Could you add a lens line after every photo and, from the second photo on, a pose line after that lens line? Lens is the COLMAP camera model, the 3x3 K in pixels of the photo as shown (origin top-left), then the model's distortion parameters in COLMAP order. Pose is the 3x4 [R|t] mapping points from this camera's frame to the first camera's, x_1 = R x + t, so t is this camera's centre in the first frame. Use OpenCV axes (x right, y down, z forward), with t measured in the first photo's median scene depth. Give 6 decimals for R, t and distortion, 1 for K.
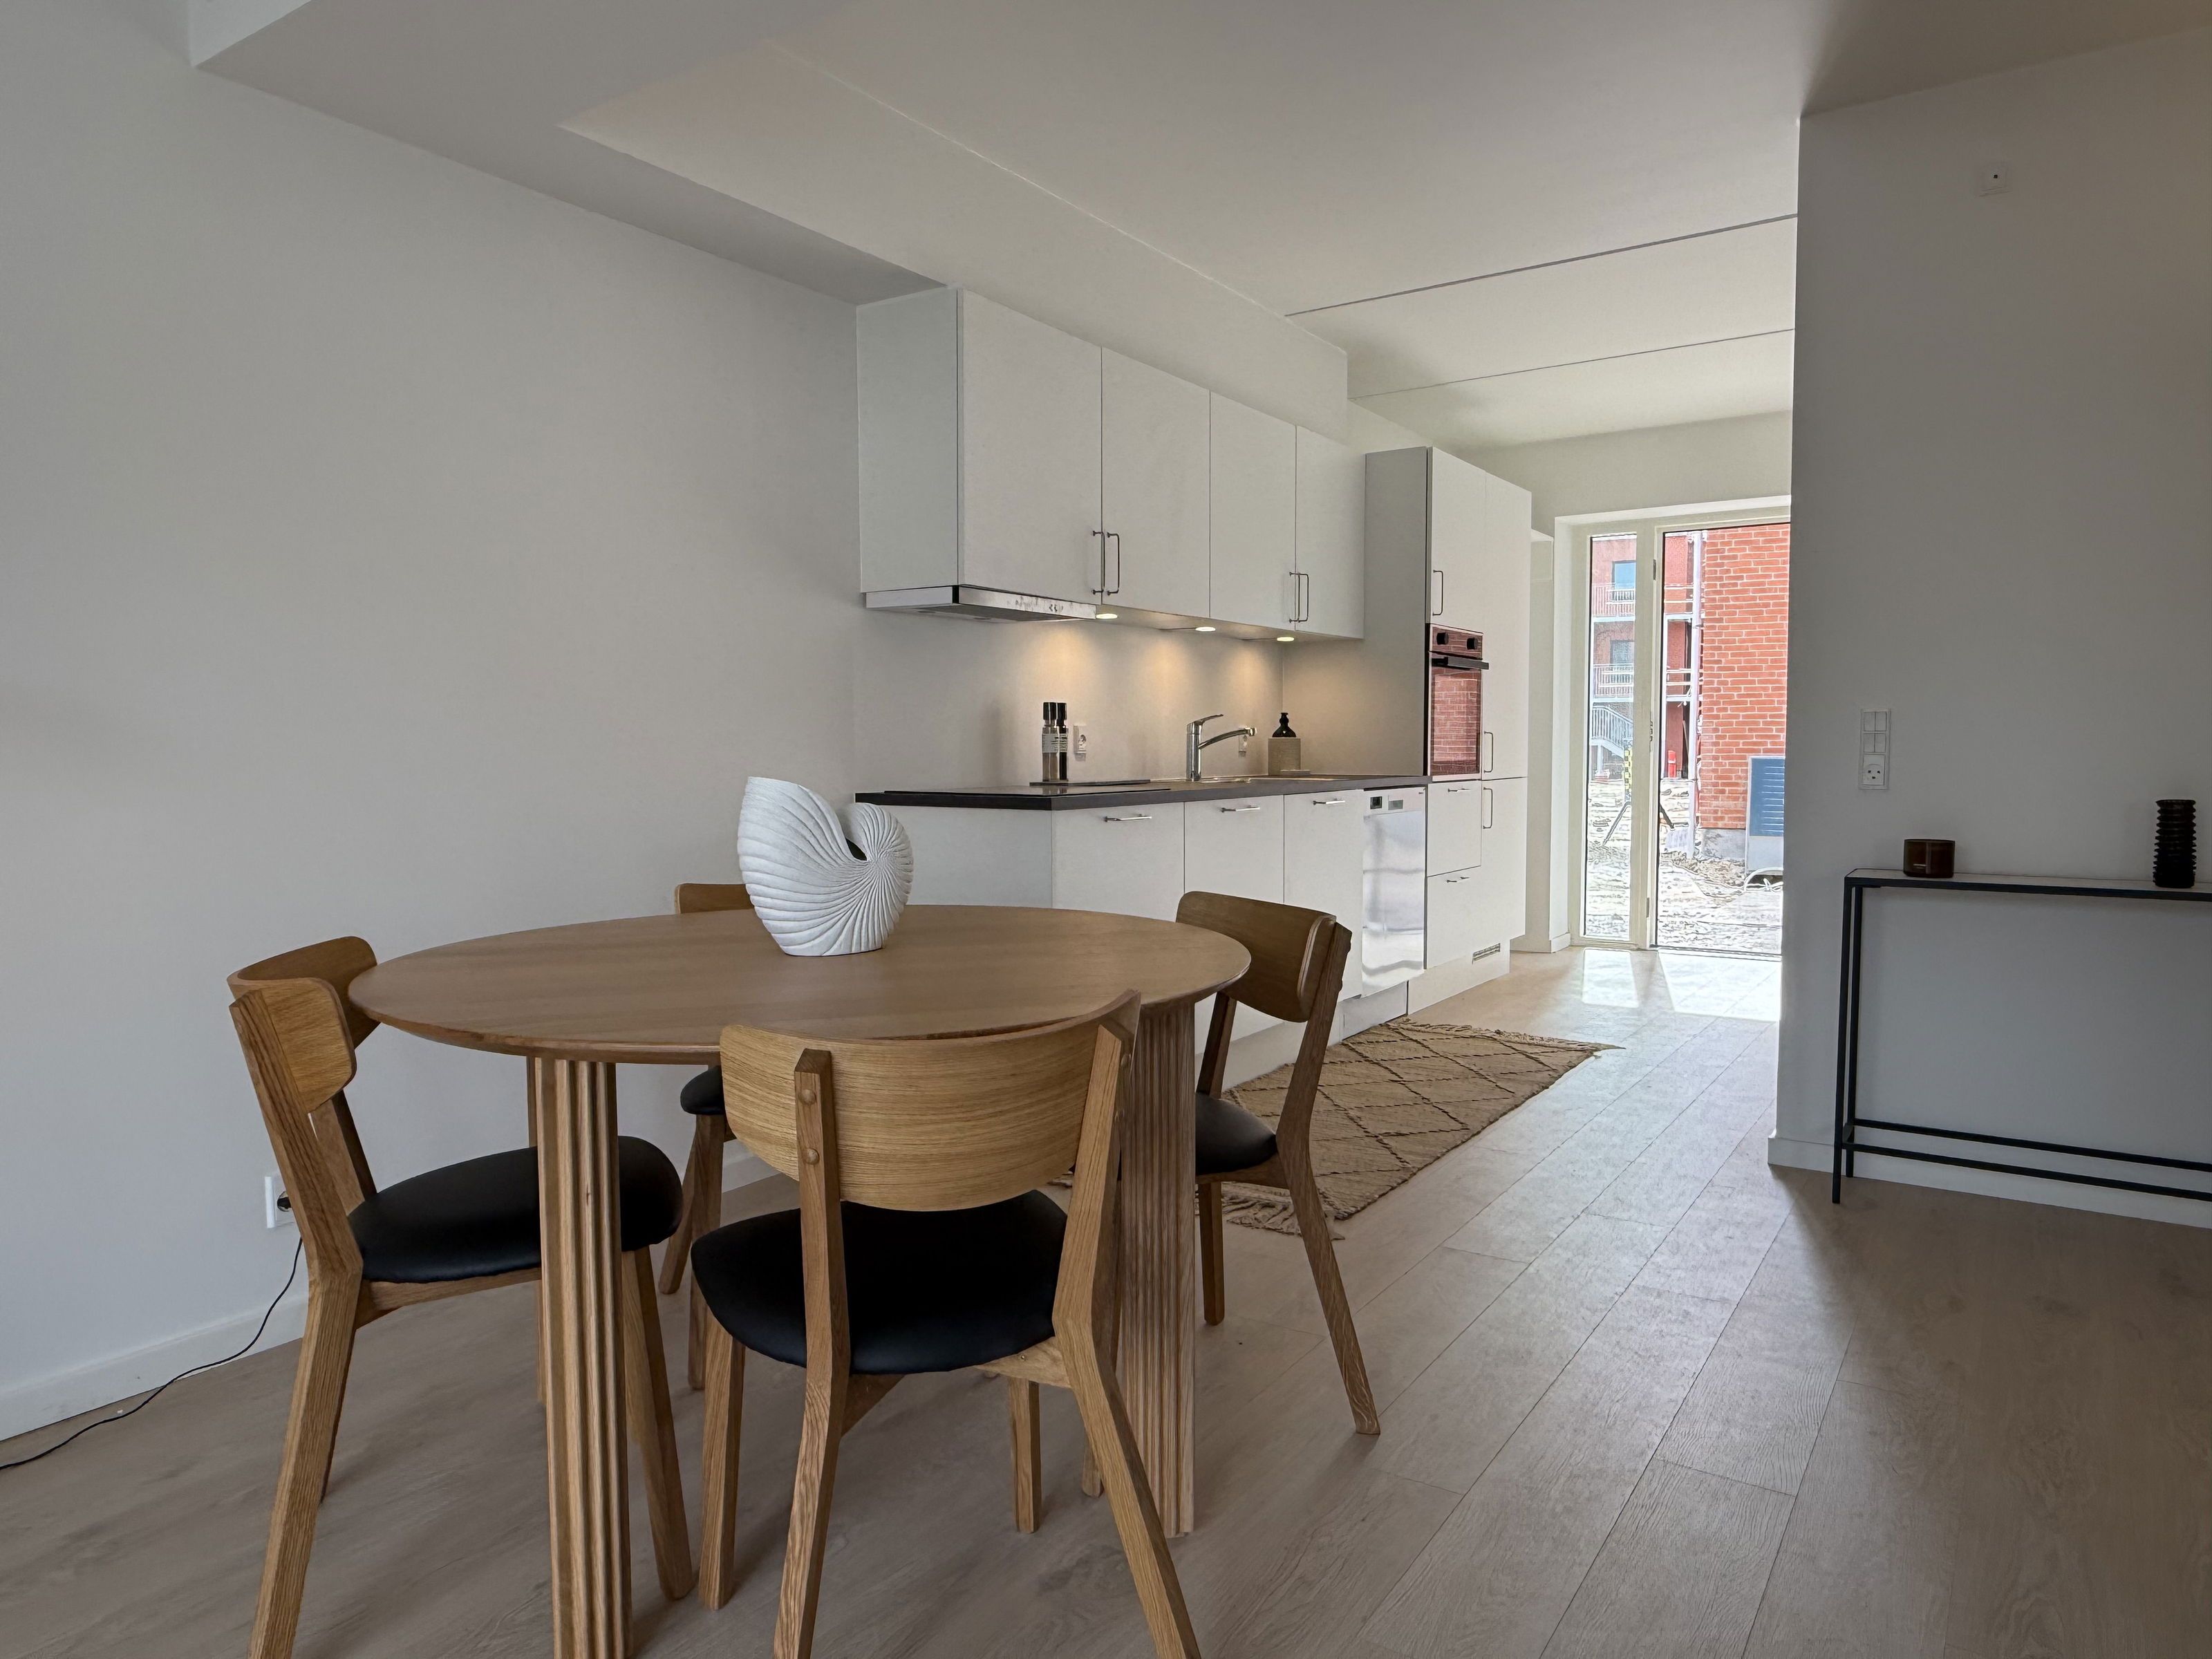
lens RADIAL K [[1419.6, 0, 1104.3], [0, 1419.6, 838.4], [0, 0, 1]] dist [-0.009745, 0.001184]
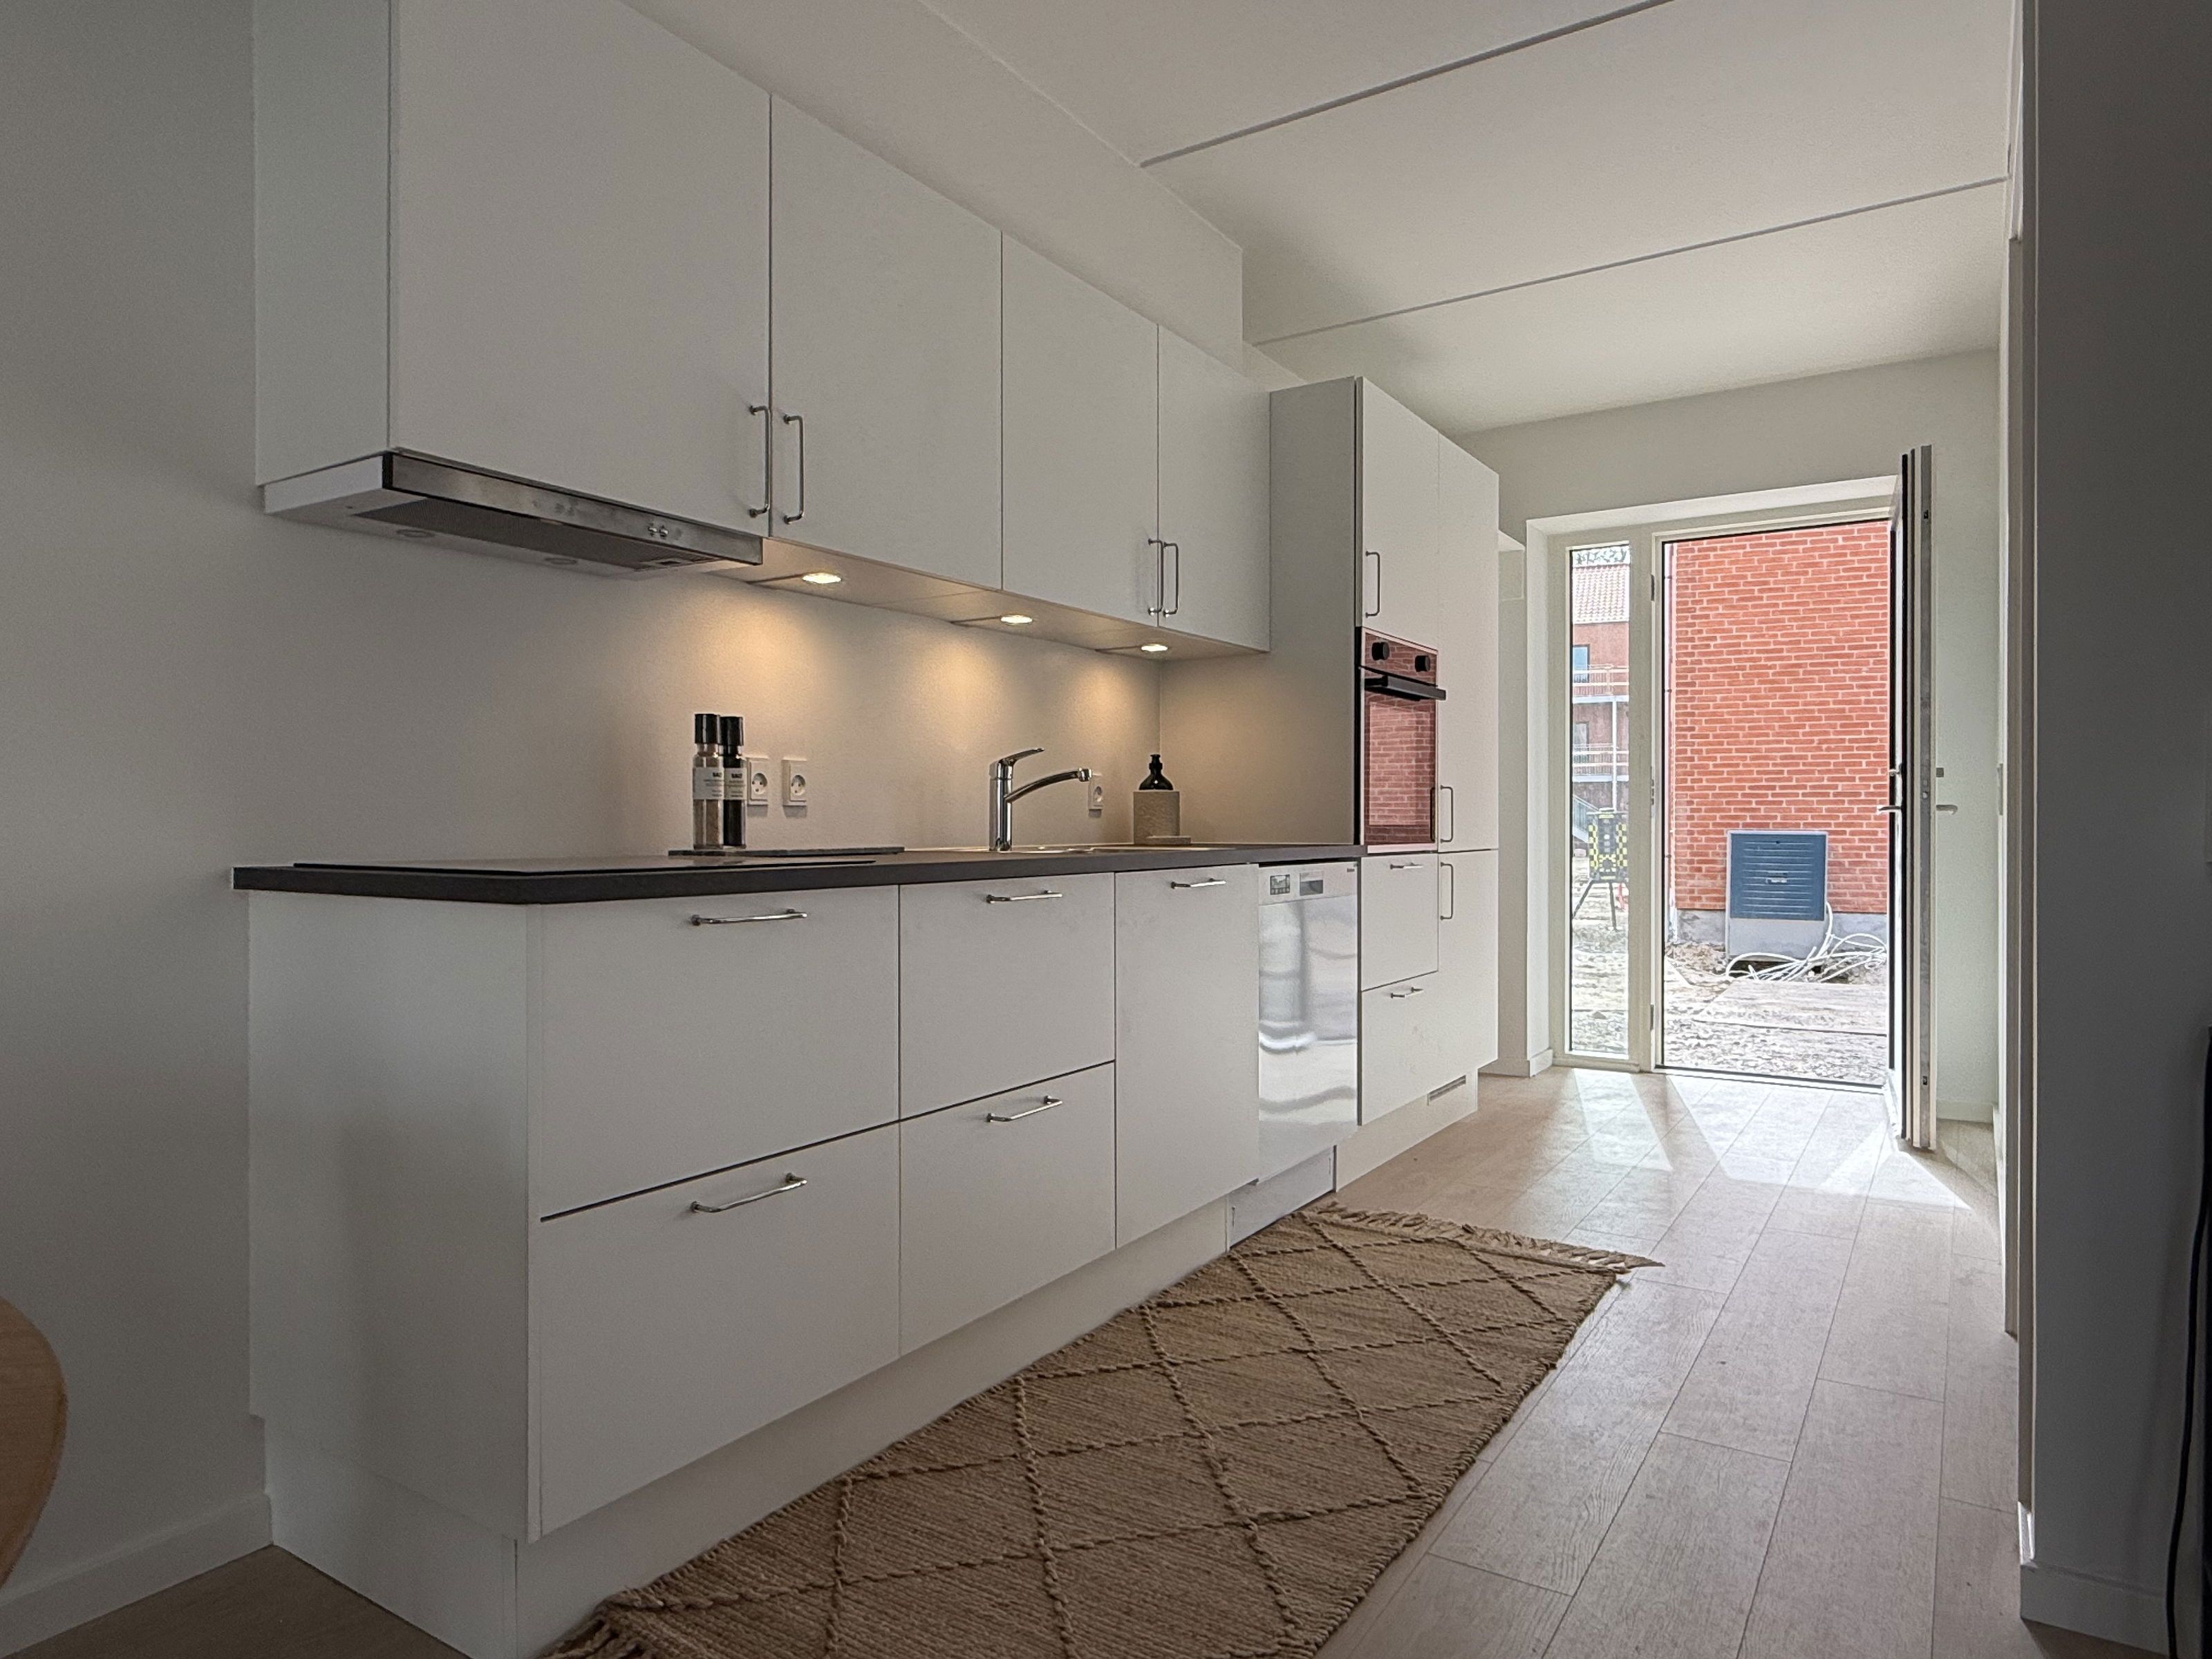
lens RADIAL K [[1351.9, 0, 1106.0], [0, 1351.9, 825.5], [0, 0, 1]] dist [-0.000407, -0.000533]
pose [[0.999821, 0.004463, 0.018409, 0.091510], [-0.003286, 0.997977, -0.063488, -0.011506], [-0.018655, 0.063416, 0.997813, 0.342737]]
